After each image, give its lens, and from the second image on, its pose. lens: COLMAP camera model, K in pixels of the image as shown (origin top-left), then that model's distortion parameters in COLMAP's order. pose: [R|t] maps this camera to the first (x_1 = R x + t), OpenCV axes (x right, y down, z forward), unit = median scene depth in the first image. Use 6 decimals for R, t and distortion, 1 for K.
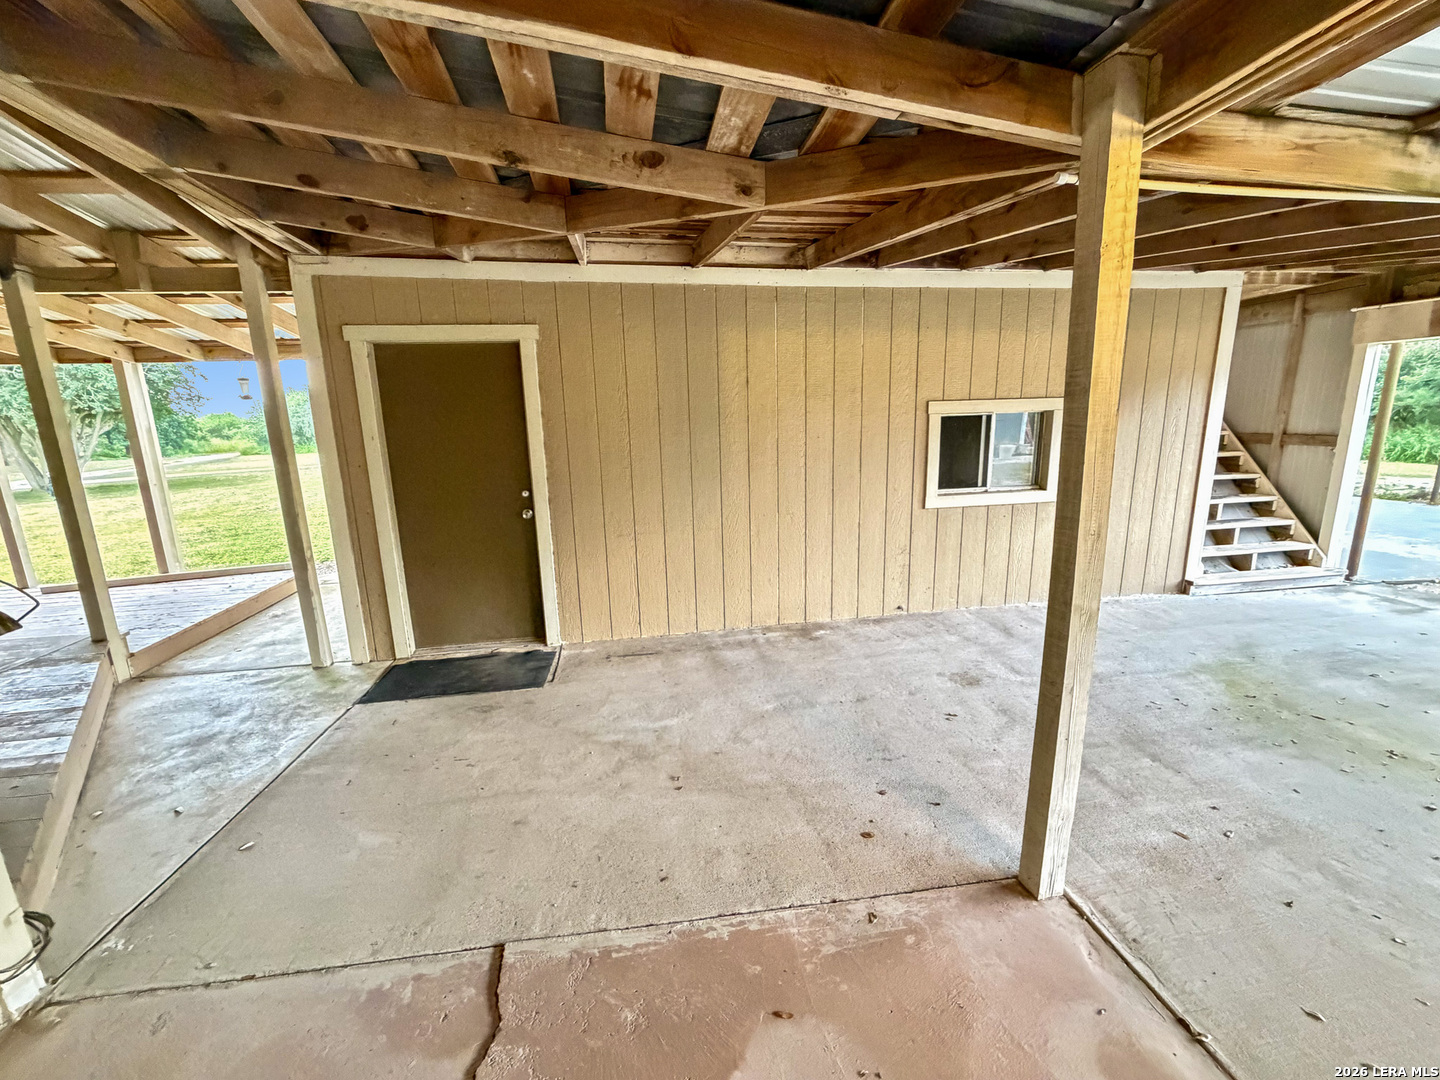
lens RADIAL K [[575.5, 0, 713.1], [0, 575.5, 541.2], [0, 0, 1]] dist [-0.000821, -0.000657]
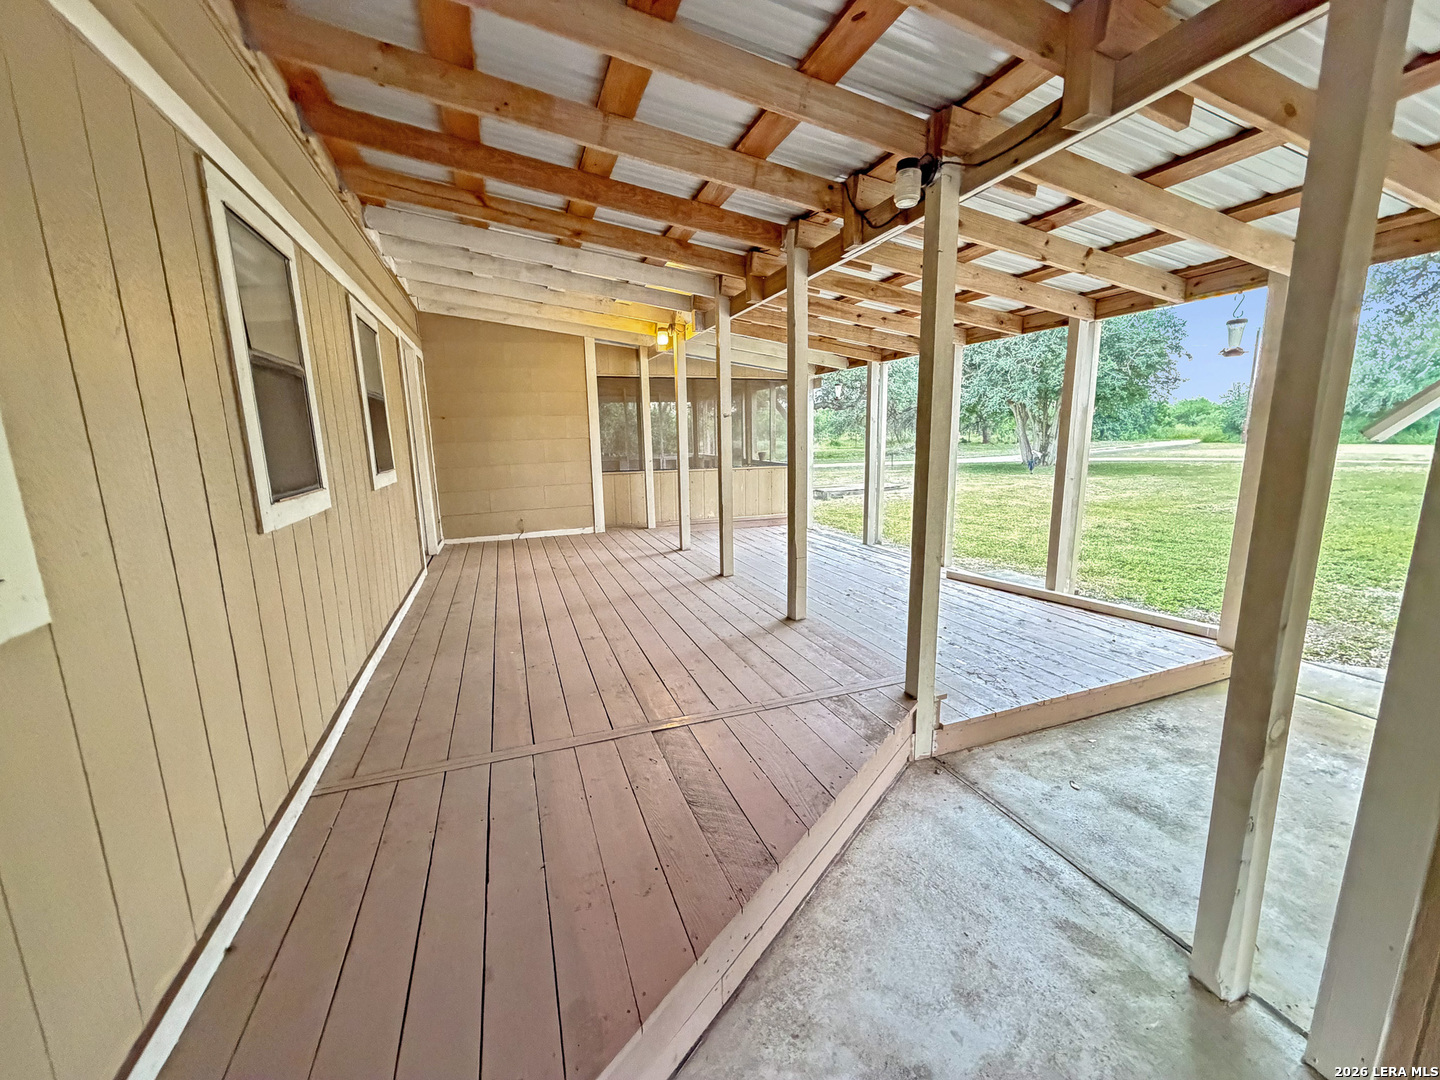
lens RADIAL K [[575.5, 0, 715.6], [0, 575.5, 536.0], [0, 0, 1]] dist [-0.000821, -0.000657]
pose [[0.191155, 0.197999, -0.961382, -0.329926], [-0.184387, 0.969251, 0.162957, -0.067571], [0.964086, 0.146116, 0.221785, 0.412540]]
